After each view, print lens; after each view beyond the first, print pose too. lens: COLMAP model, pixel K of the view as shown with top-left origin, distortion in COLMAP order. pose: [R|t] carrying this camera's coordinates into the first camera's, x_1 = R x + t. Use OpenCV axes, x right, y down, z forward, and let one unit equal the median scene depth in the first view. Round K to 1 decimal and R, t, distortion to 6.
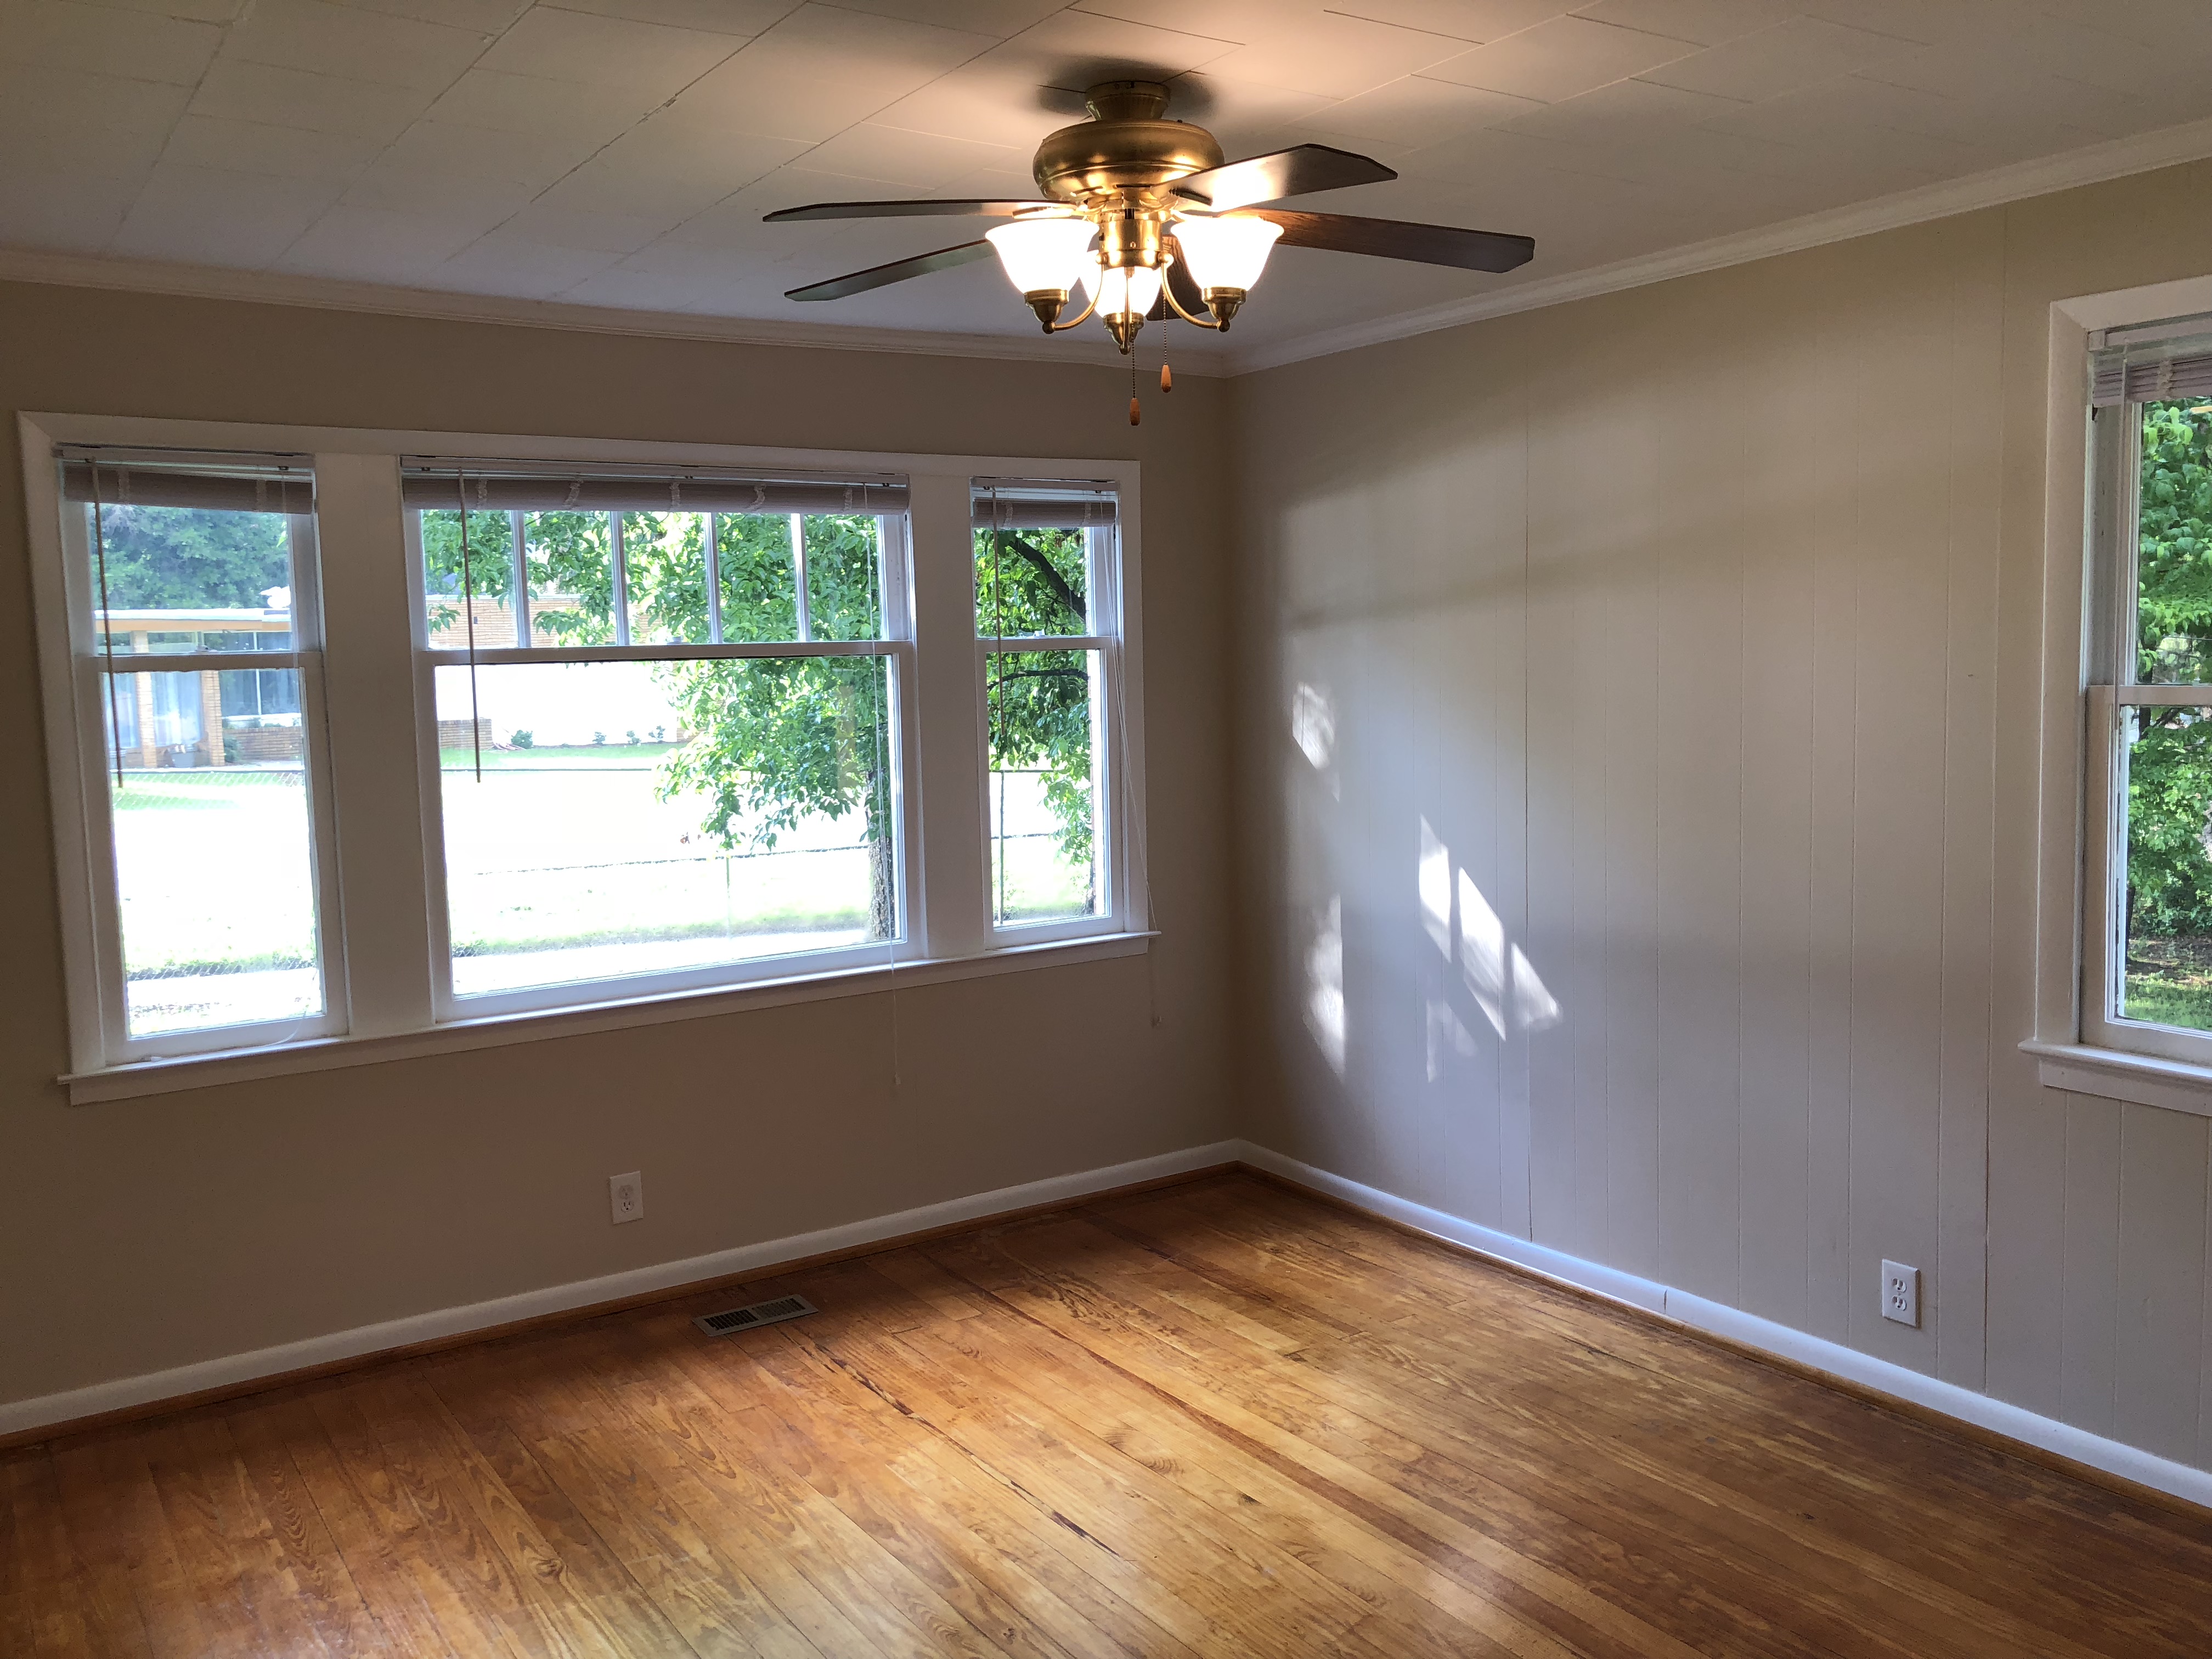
lens RADIAL K [[1833.8, 0, 1095.9], [0, 1833.8, 822.4], [0, 0, 1]] dist [0.008416, -0.006778]
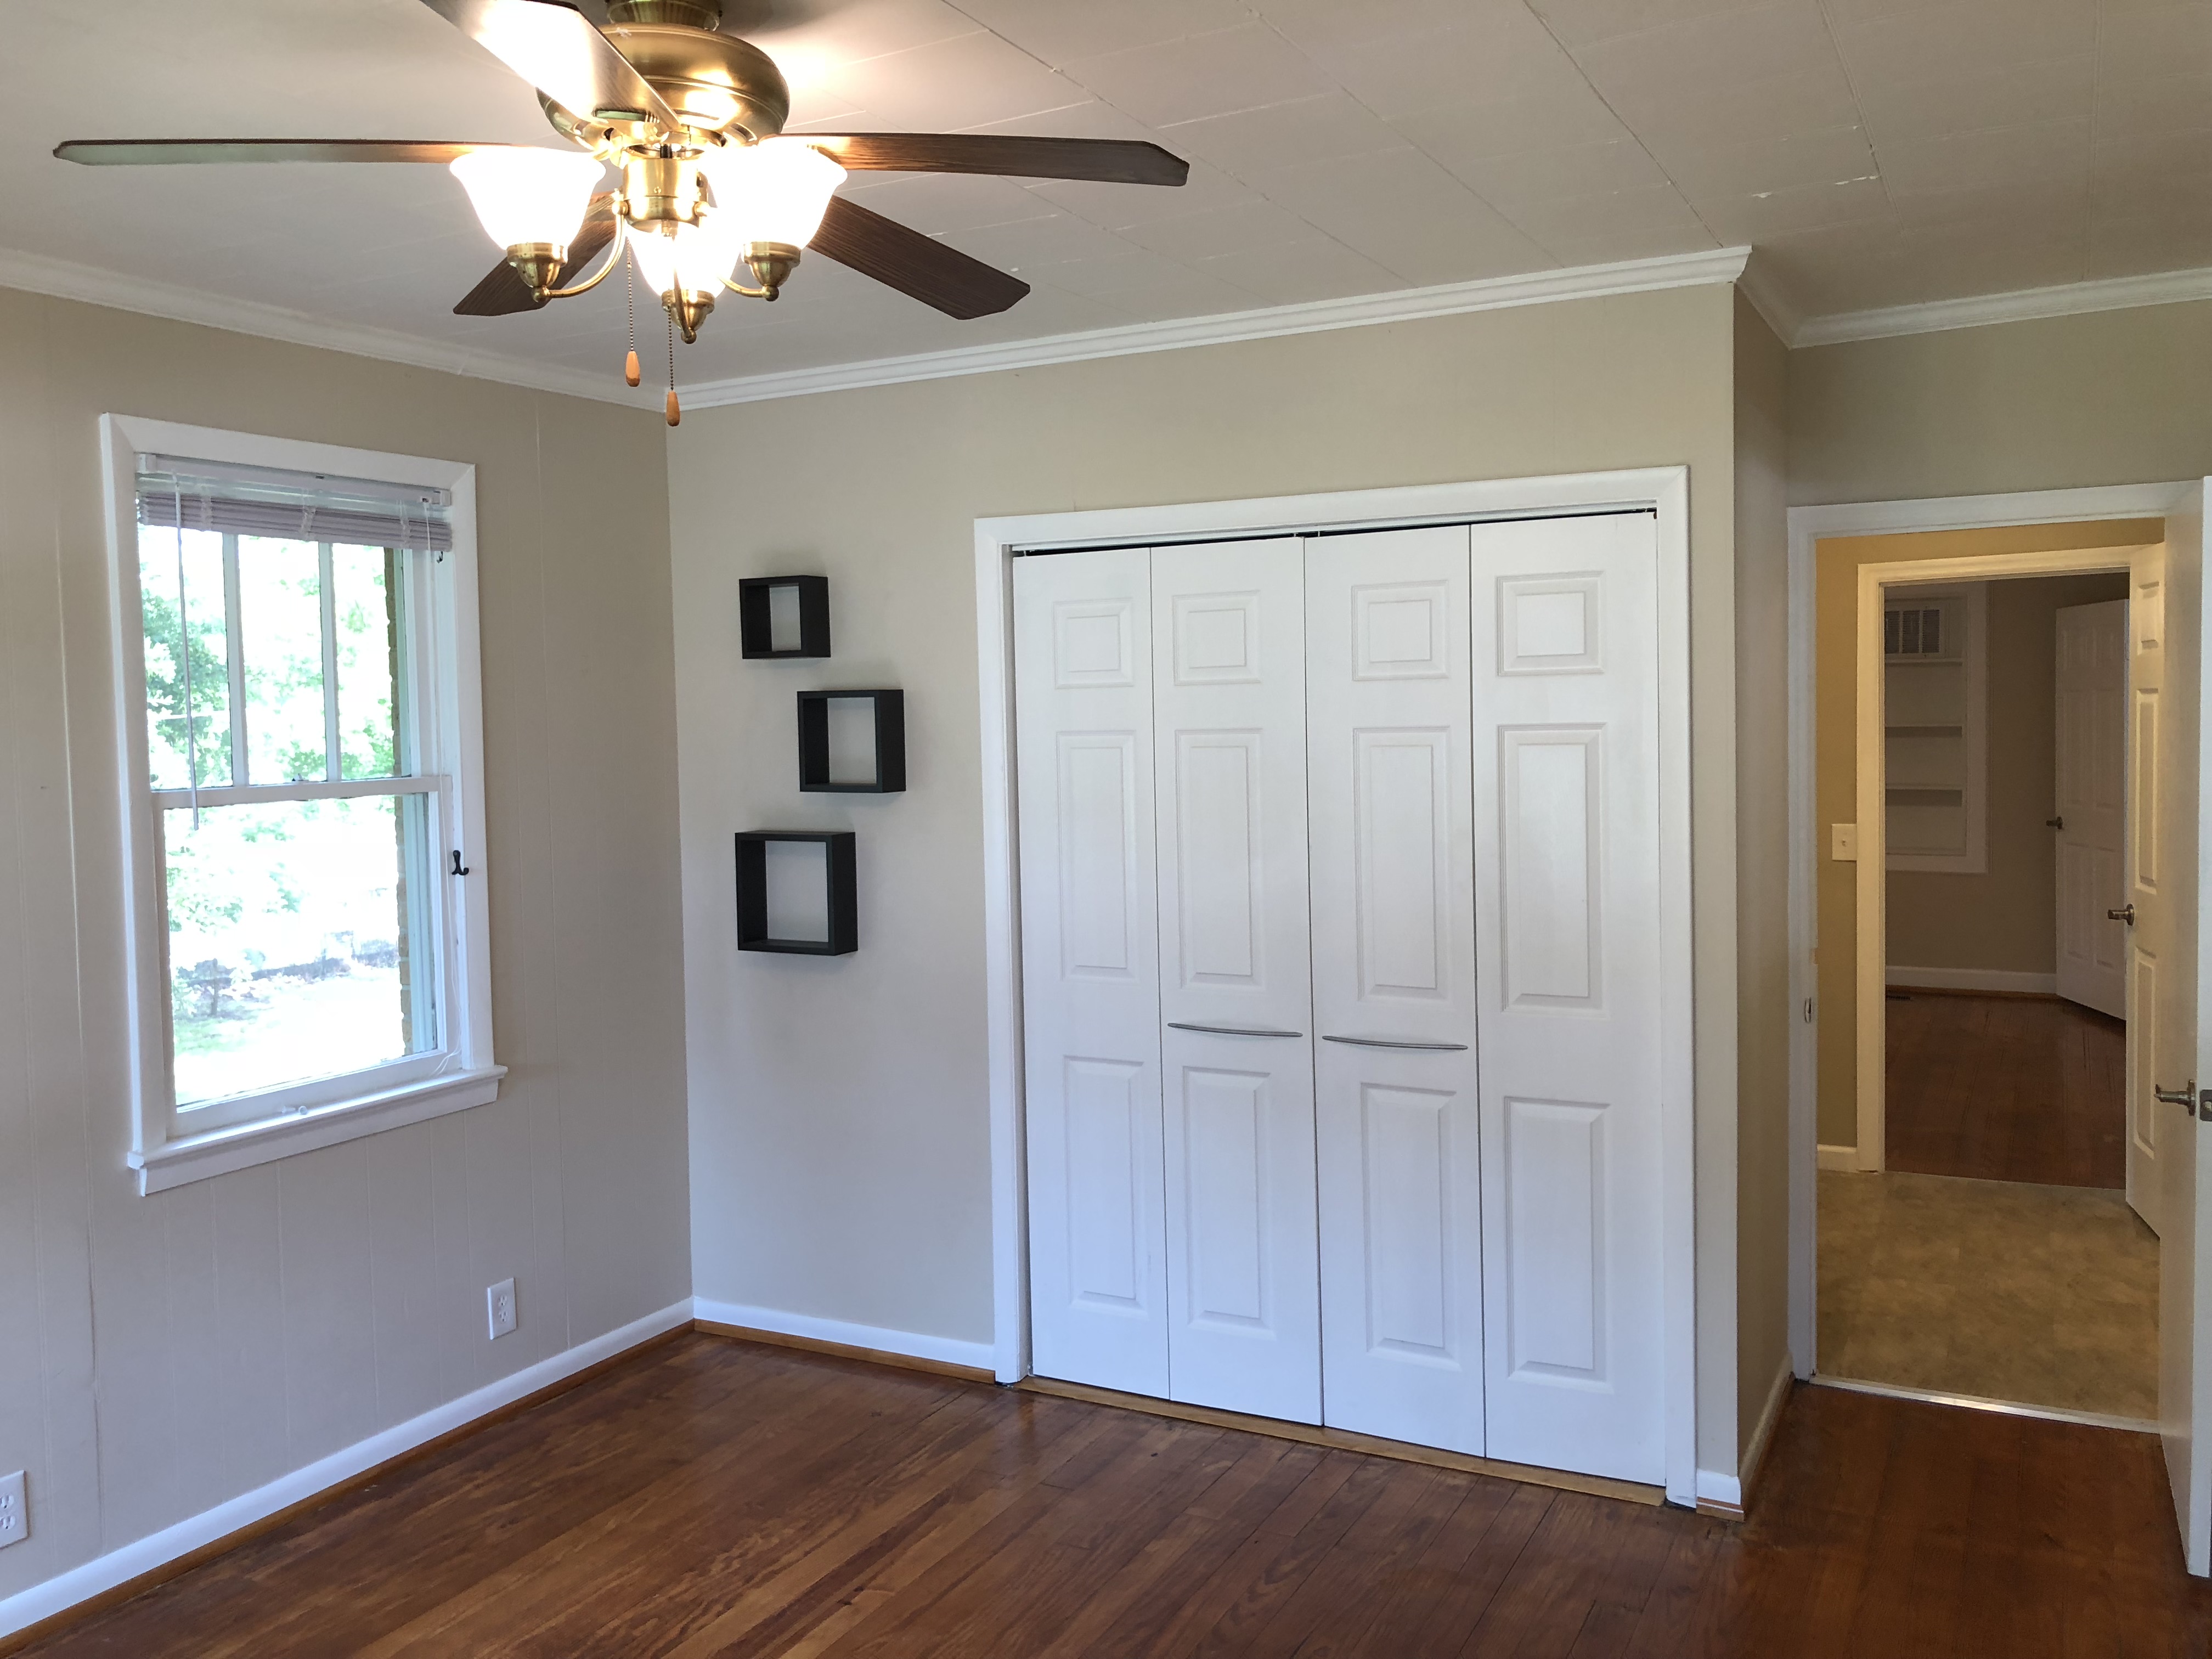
lens RADIAL K [[1833.8, 0, 1095.9], [0, 1833.8, 822.4], [0, 0, 1]] dist [0.008416, -0.006778]
pose [[-0.481476, -0.016257, 0.876309, -0.641407], [0.122008, 0.988850, 0.085381, -0.084572], [-0.867926, 0.148026, -0.474124, 1.063350]]
